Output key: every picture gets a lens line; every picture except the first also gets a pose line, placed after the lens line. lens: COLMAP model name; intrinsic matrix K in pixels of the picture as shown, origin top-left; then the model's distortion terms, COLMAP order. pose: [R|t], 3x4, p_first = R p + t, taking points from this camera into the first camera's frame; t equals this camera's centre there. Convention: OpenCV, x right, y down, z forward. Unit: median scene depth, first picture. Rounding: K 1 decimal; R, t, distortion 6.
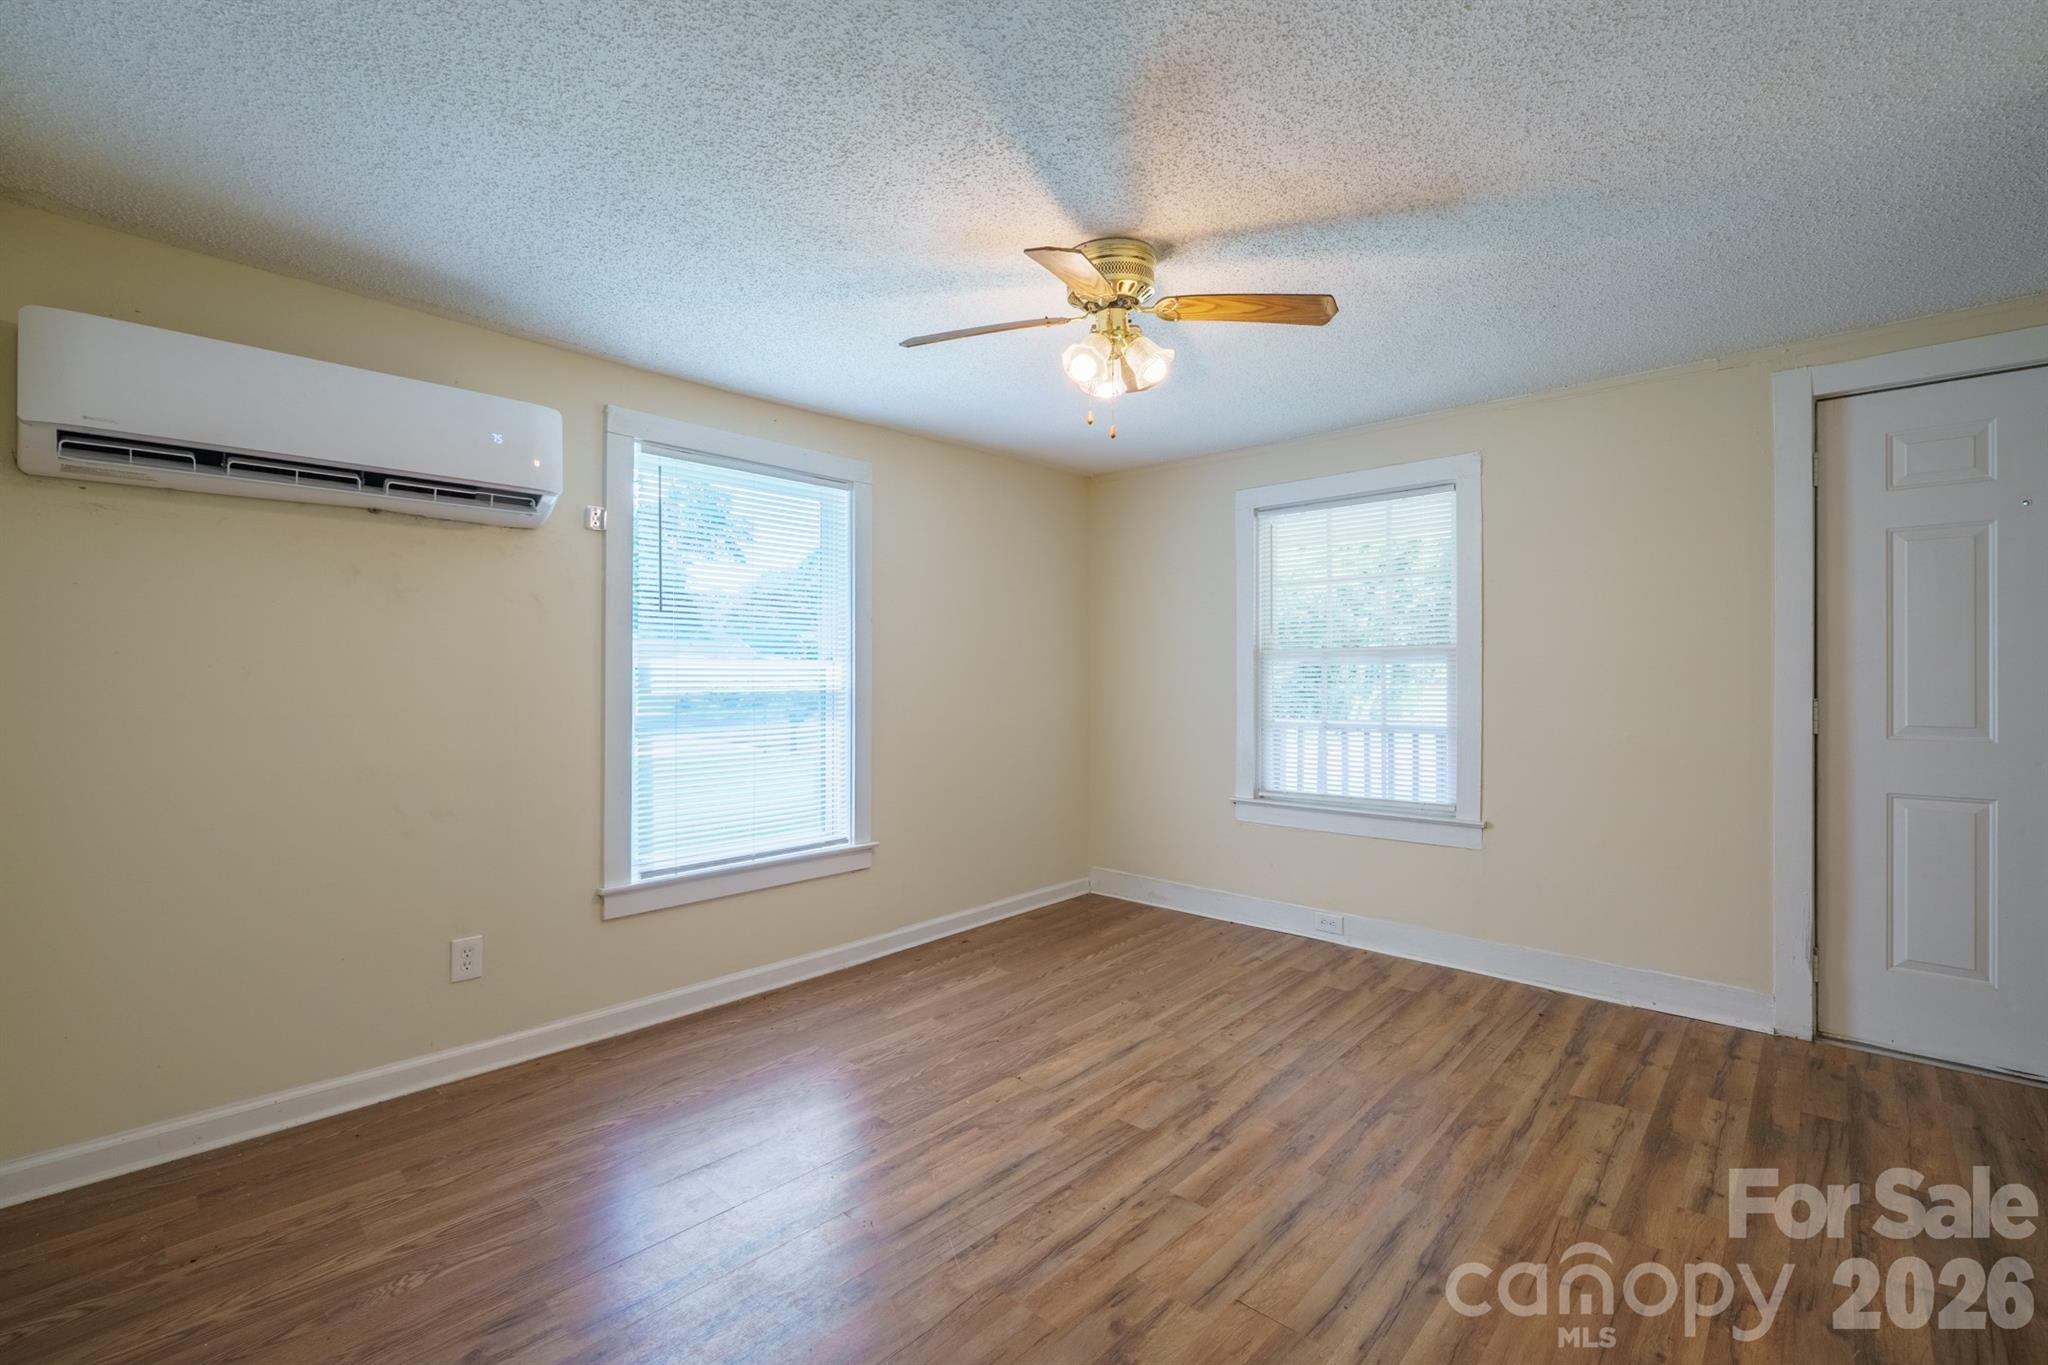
lens RADIAL K [[857.5, 0, 1029.3], [0, 857.5, 674.9], [0, 0, 1]] dist [-0.002390, -0.000542]
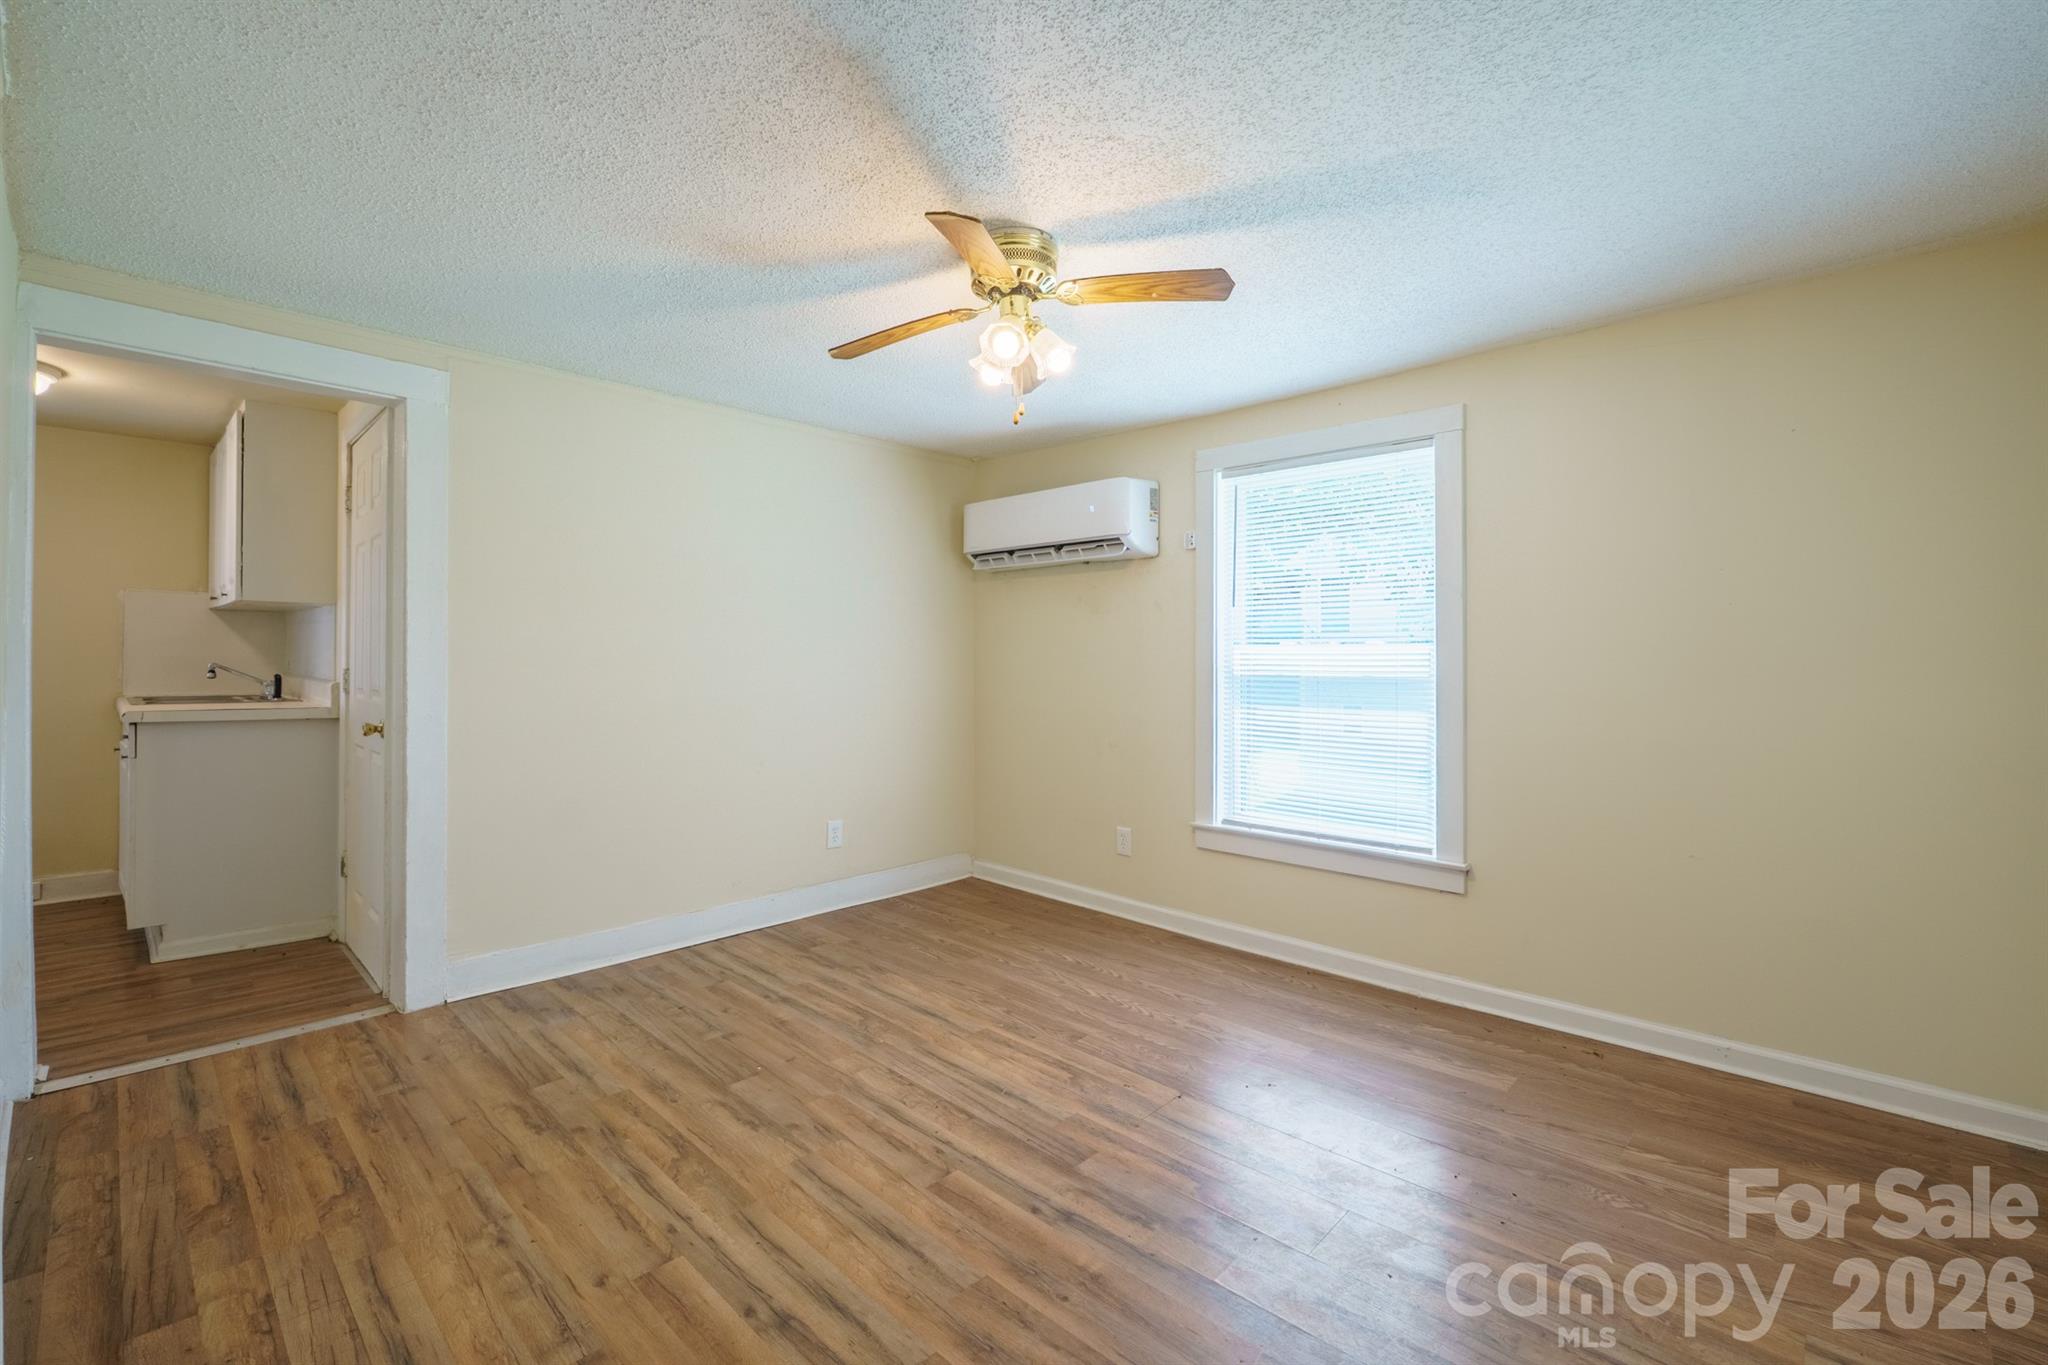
lens RADIAL K [[872.1, 0, 1046.8], [0, 872.1, 659.9], [0, 0, 1]] dist [-0.000224, -0.000394]
pose [[0.006711, 0.002792, -0.999974, 1.058783], [-0.001112, 0.999996, 0.002784, -0.002721], [0.999977, 0.001093, 0.006714, 0.973850]]
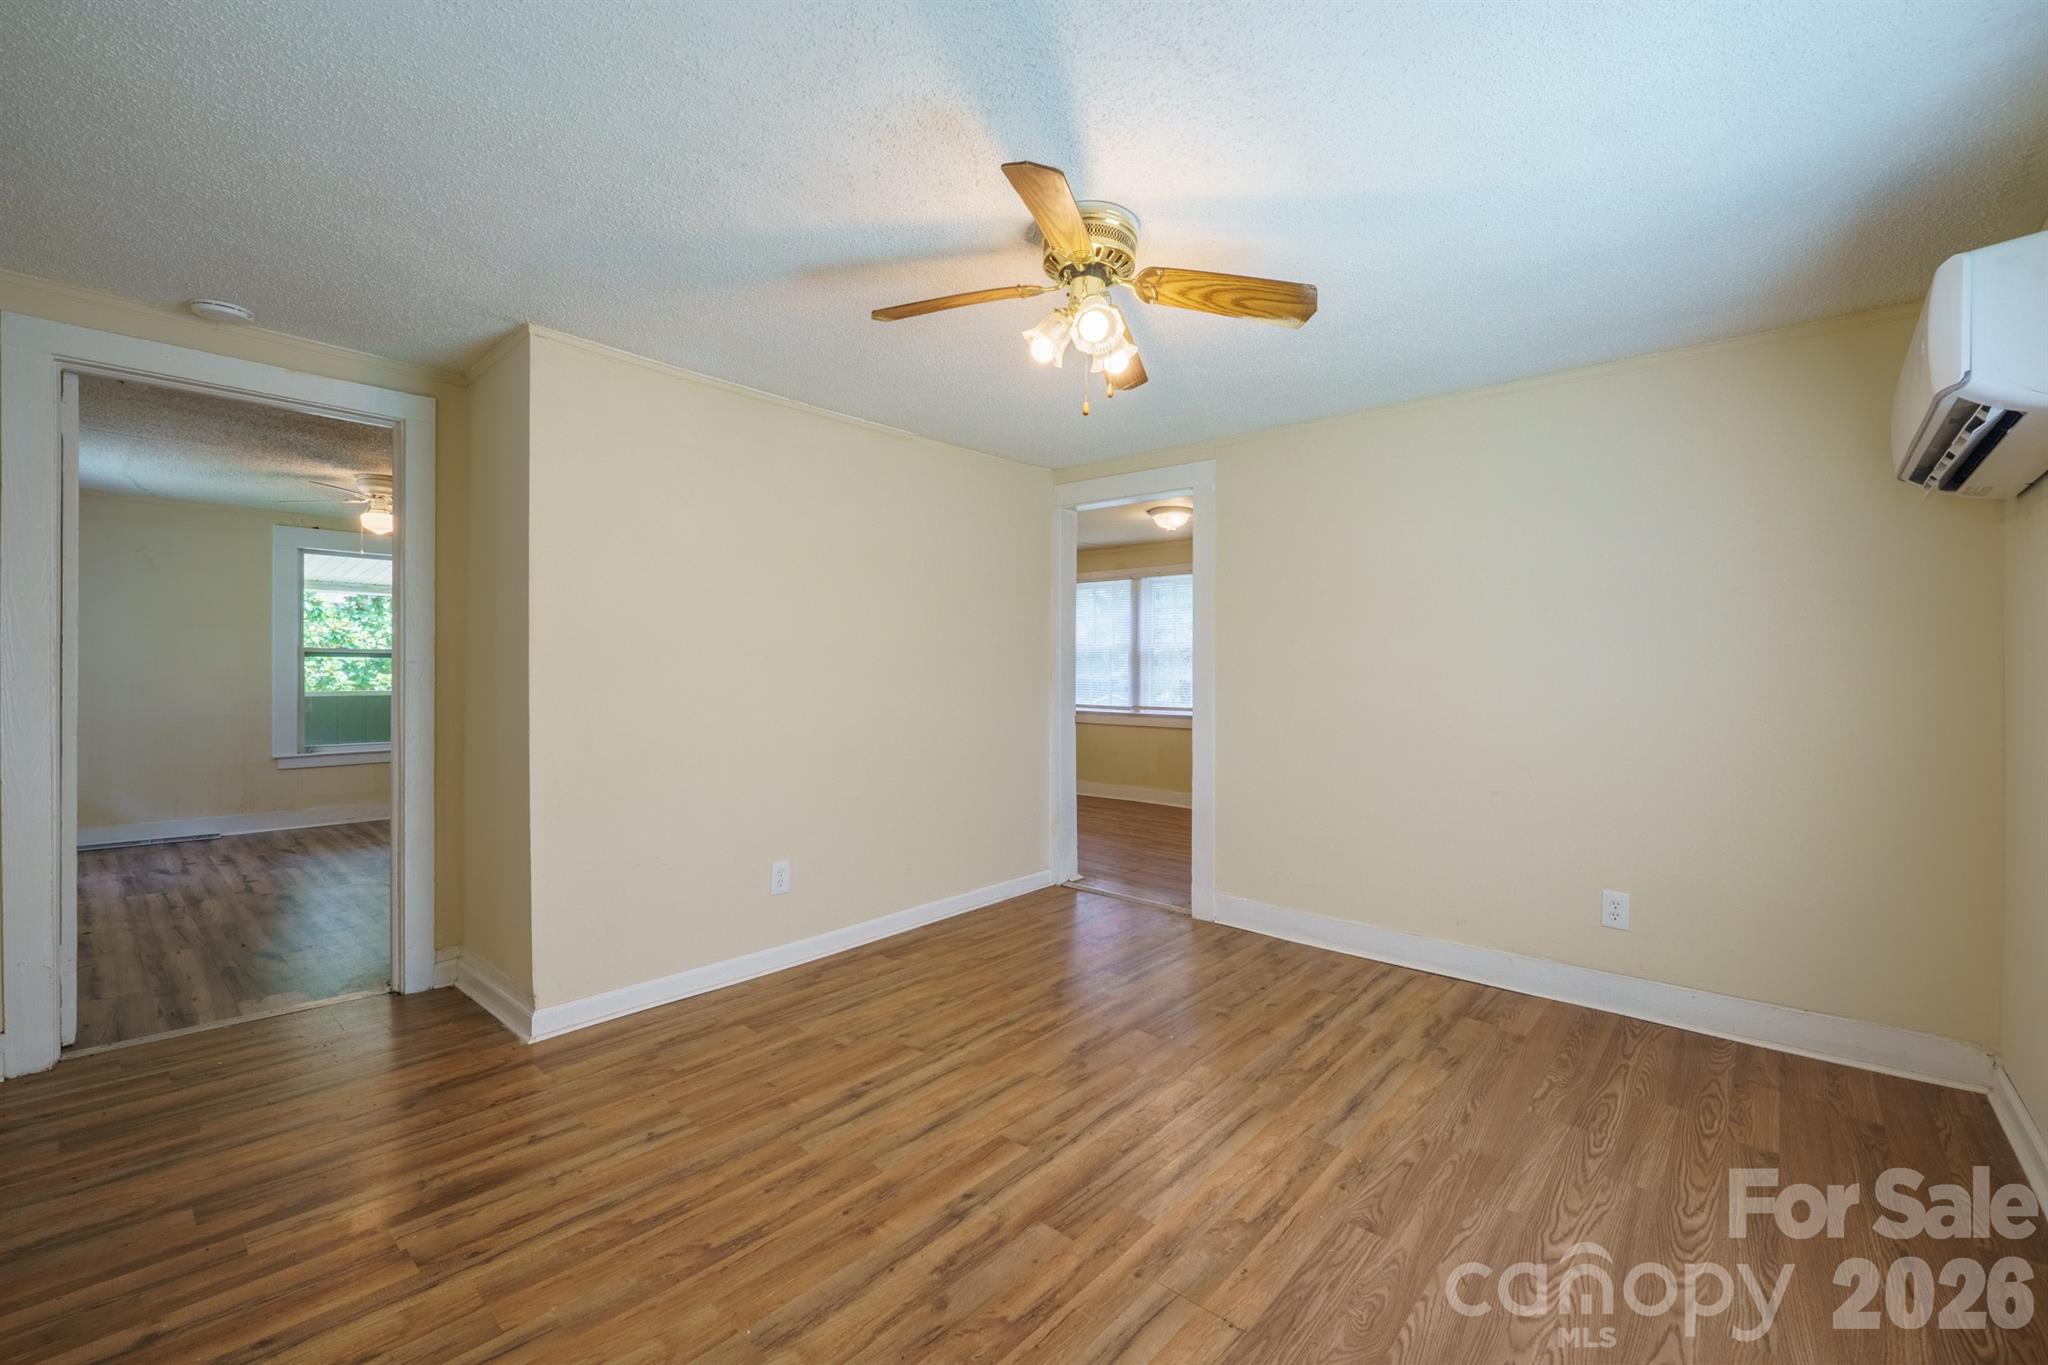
lens RADIAL K [[869.3, 0, 1027.4], [0, 869.3, 660.8], [0, 0, 1]] dist [-0.003398, -0.000364]
pose [[-0.999760, -0.003543, -0.021613, 0.170578], [-0.003247, 0.999901, -0.013714, 0.006839], [0.021659, -0.013641, -0.999672, 1.855173]]
